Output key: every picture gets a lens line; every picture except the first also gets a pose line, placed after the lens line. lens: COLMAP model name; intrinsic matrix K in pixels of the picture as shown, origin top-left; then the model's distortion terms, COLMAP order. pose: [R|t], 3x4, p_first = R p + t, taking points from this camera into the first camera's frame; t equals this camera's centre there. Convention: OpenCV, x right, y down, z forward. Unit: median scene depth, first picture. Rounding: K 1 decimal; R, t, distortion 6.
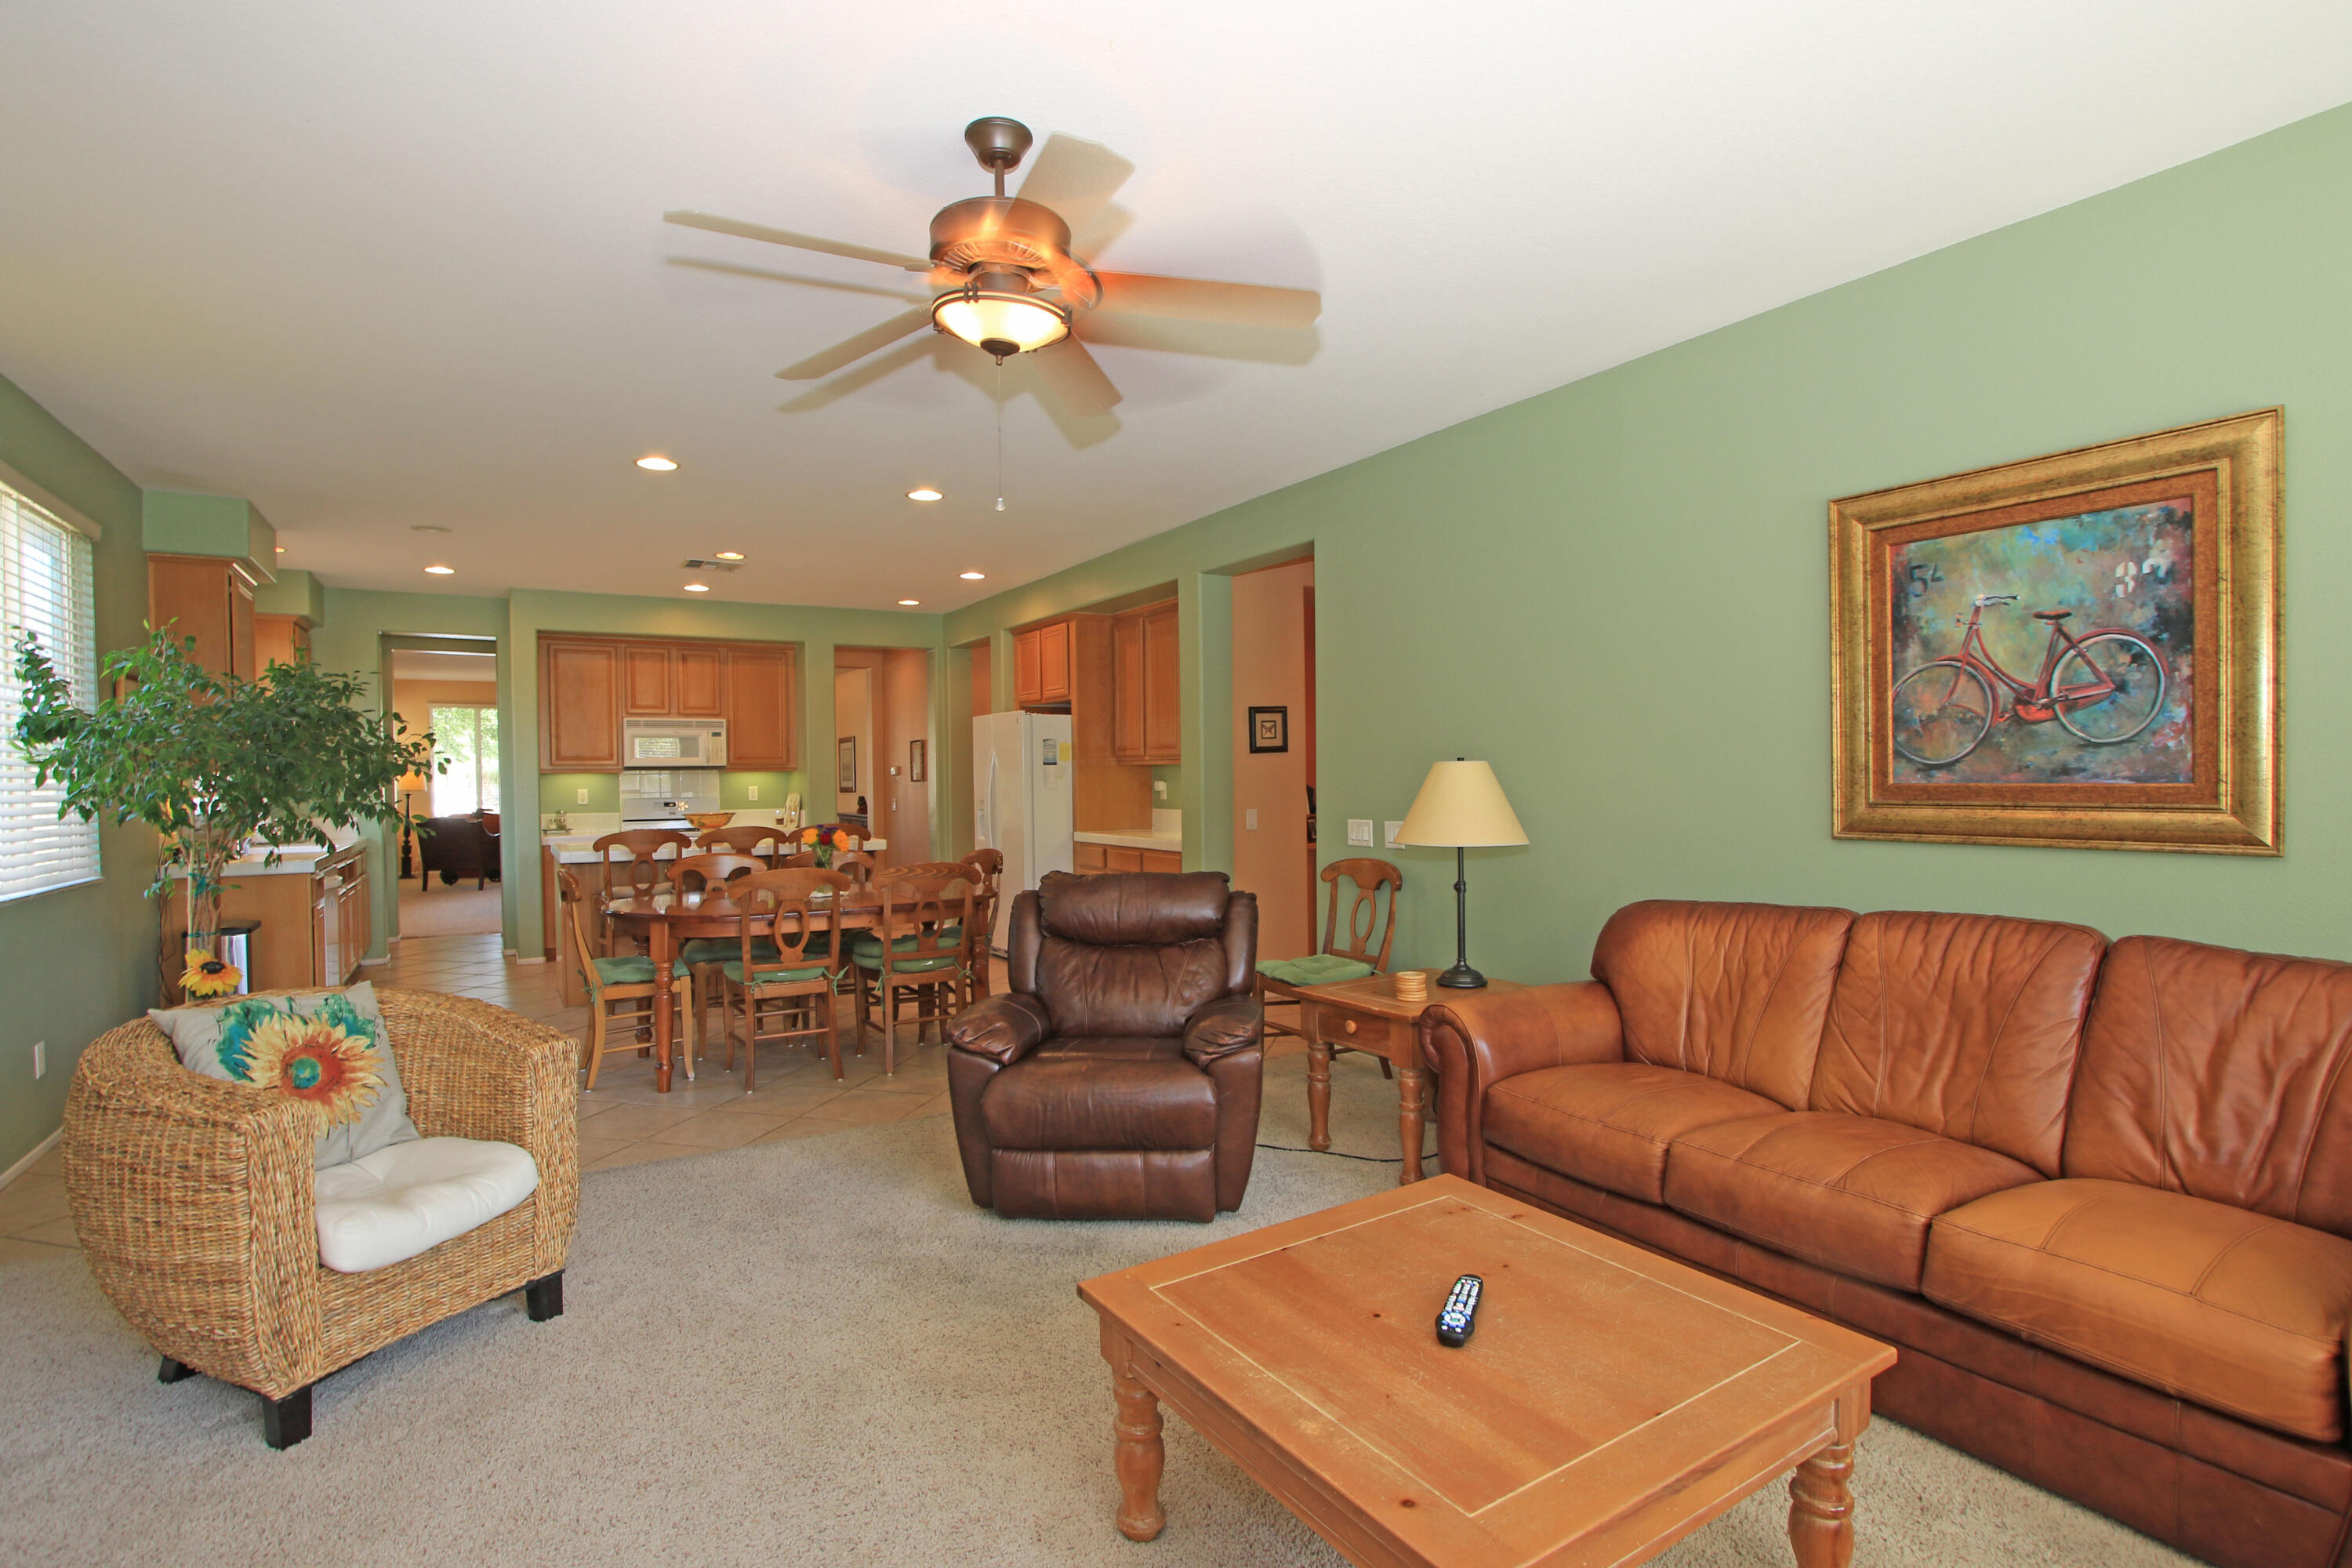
lens RADIAL K [[1138.4, 0, 1166.9], [0, 1138.4, 786.7], [0, 0, 1]] dist [-0.013610, 0.000463]
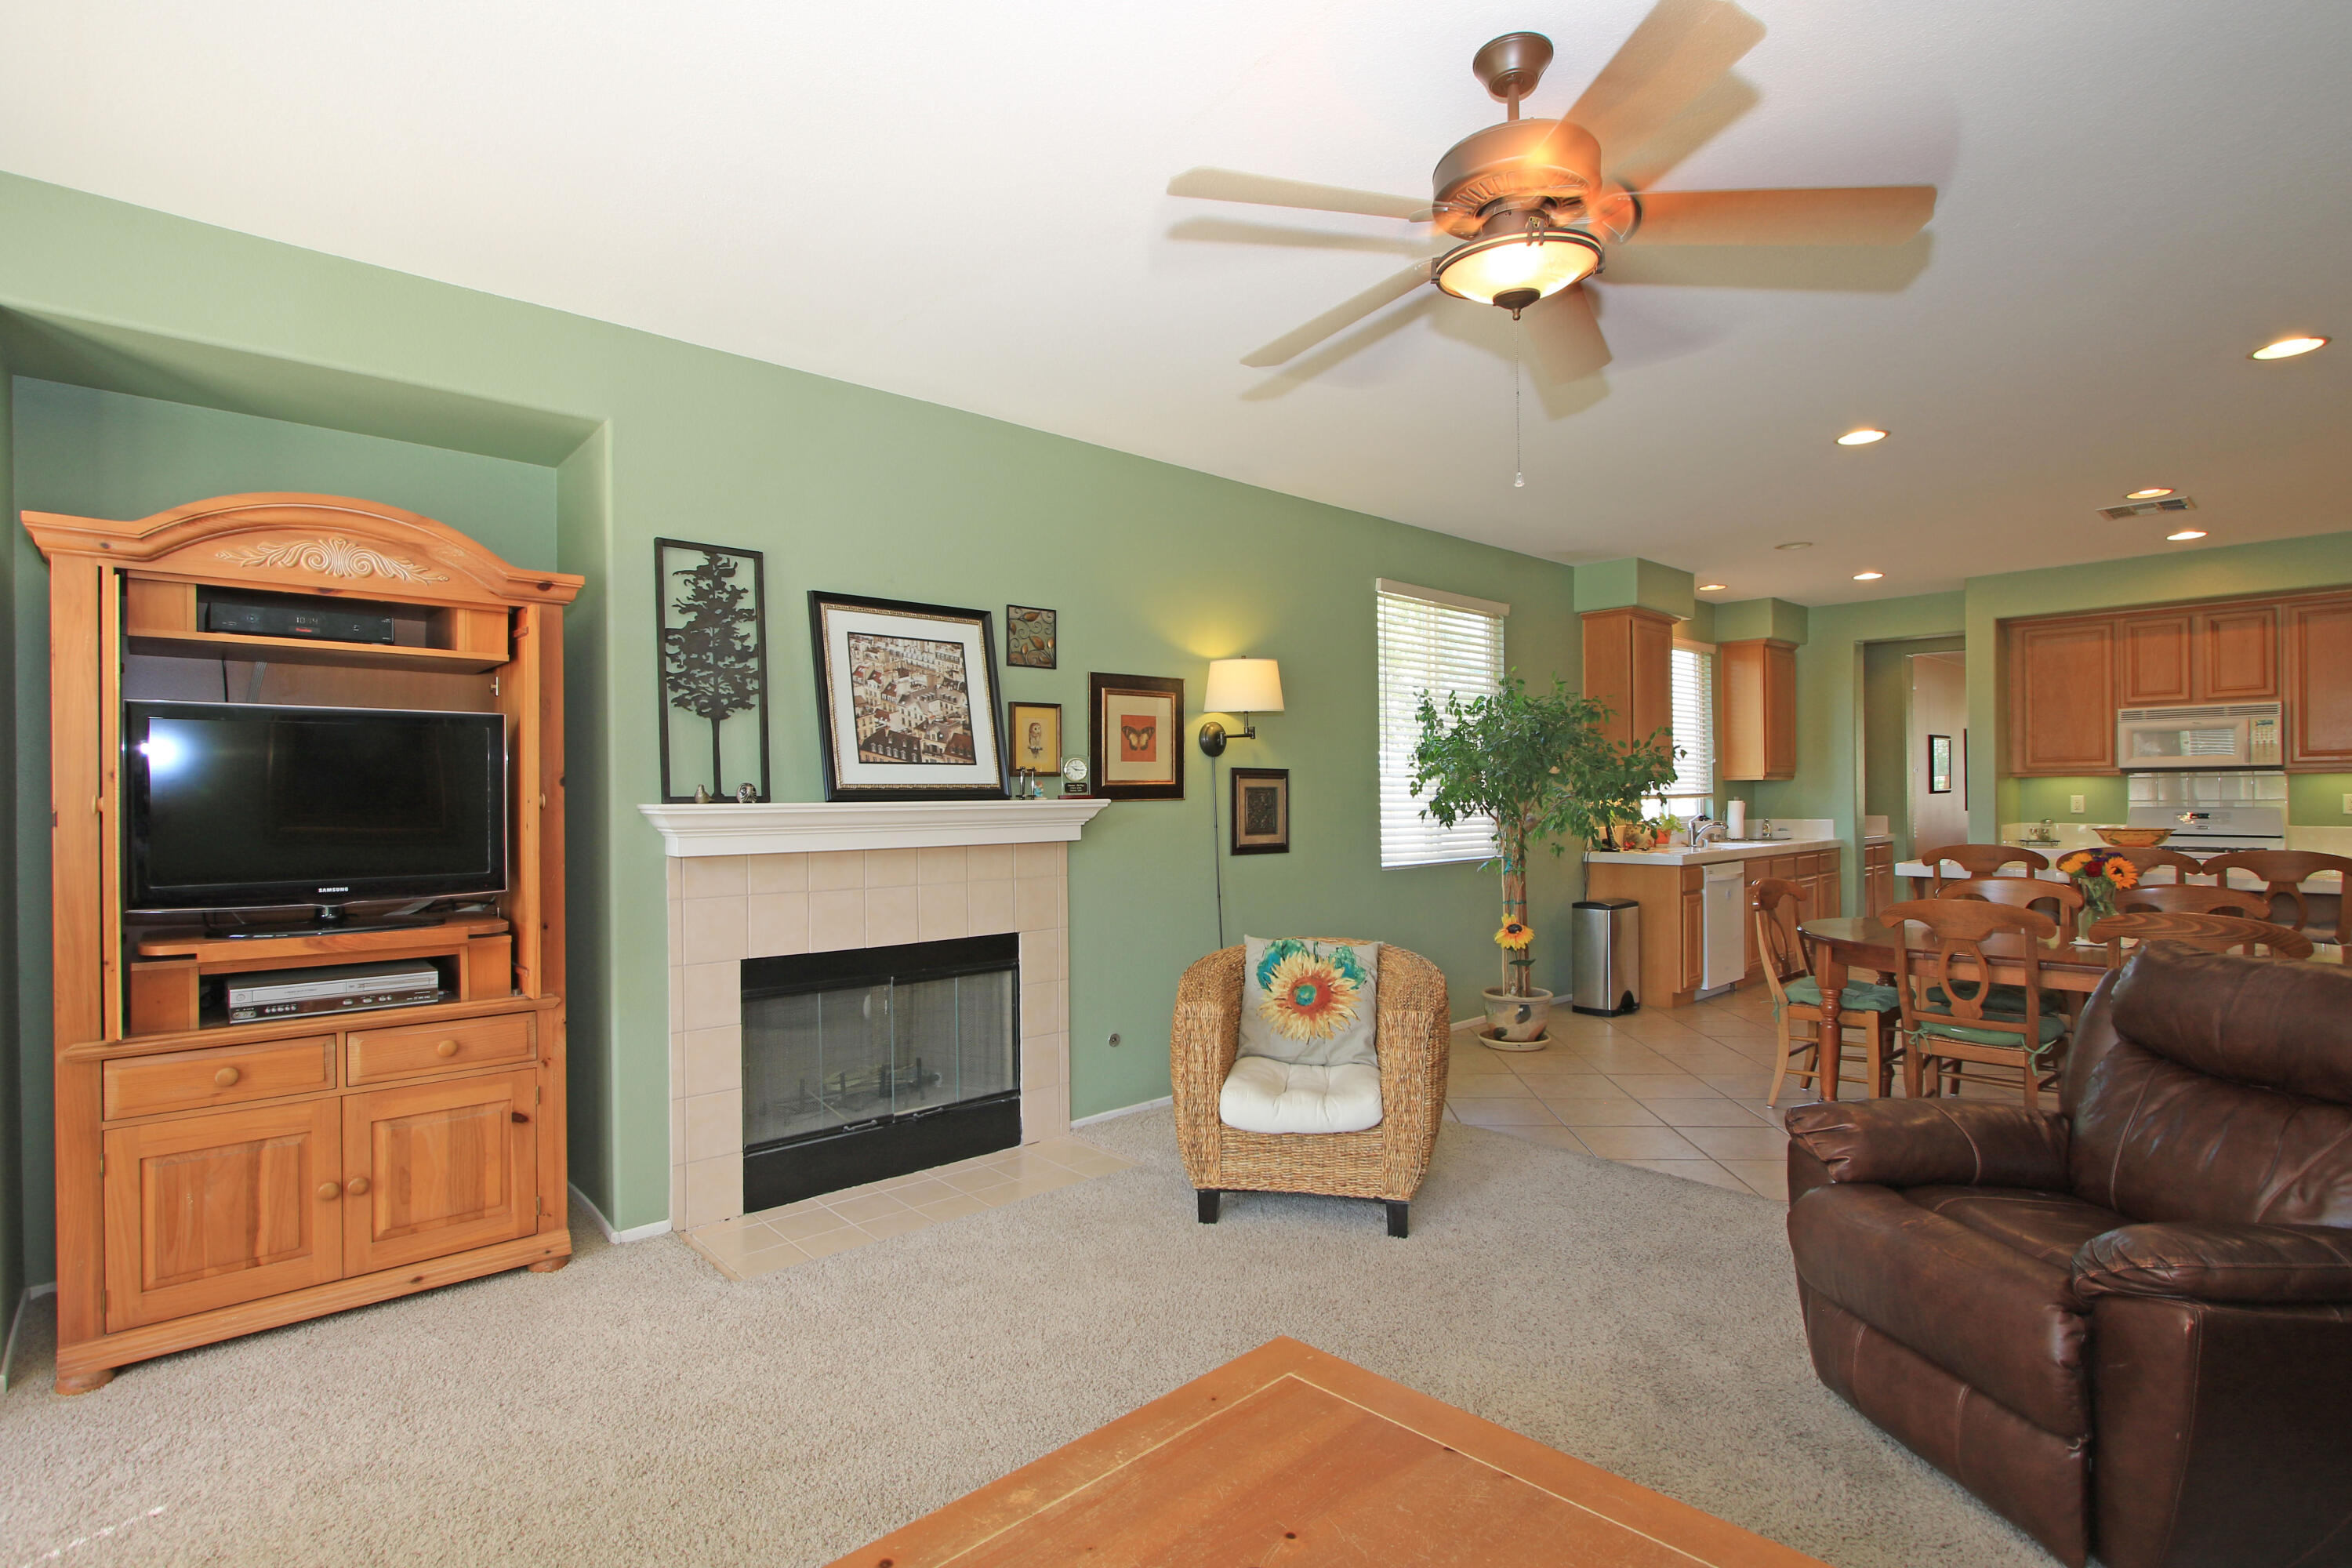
lens RADIAL K [[1138.4, 0, 1168.3], [0, 1138.4, 795.9], [0, 0, 1]] dist [-0.013610, 0.000463]
pose [[0.193422, 0.012045, -0.981042, 0.331199], [-0.003134, 0.999927, 0.011659, -0.008984], [0.981111, 0.000819, 0.193446, 0.290698]]
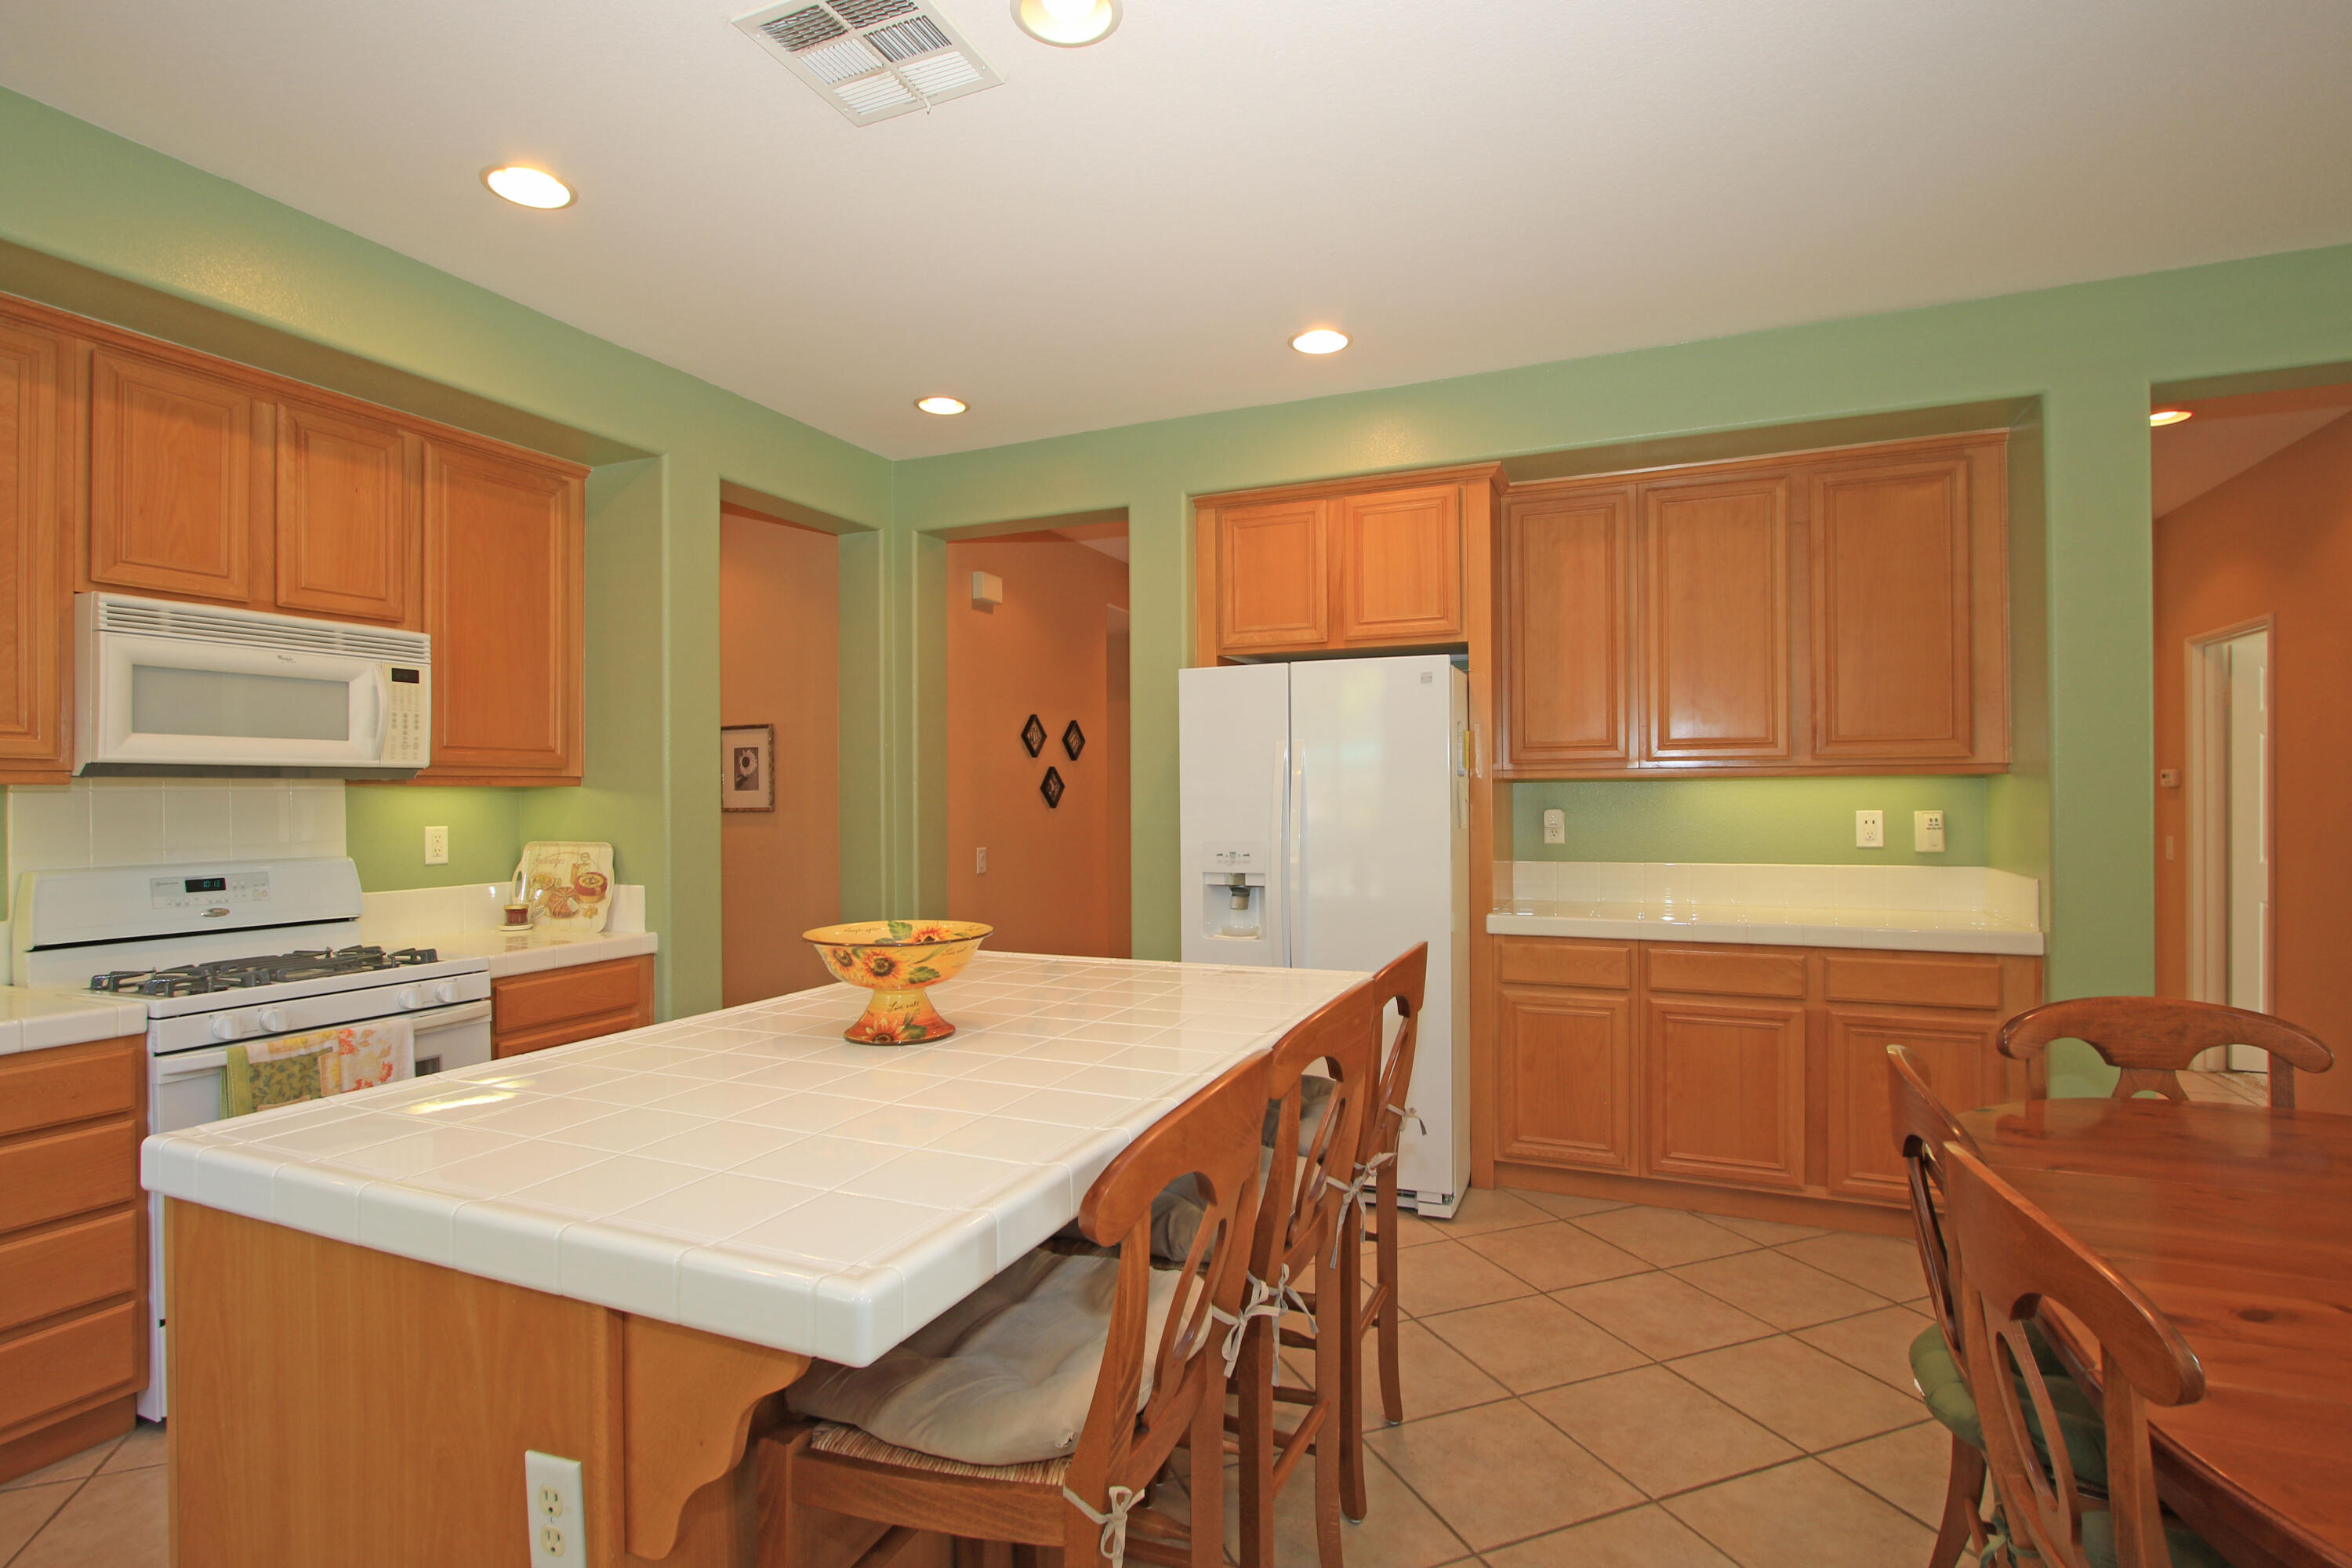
lens RADIAL K [[1156.2, 0, 1175.7], [0, 1156.2, 781.6], [0, 0, 1]] dist [-0.003277, -0.001474]
pose [[0.807360, 0.009795, 0.589978, -0.748833], [0.002409, 0.999799, -0.019895, -0.012183], [-0.590054, 0.017484, 0.807174, 1.053320]]
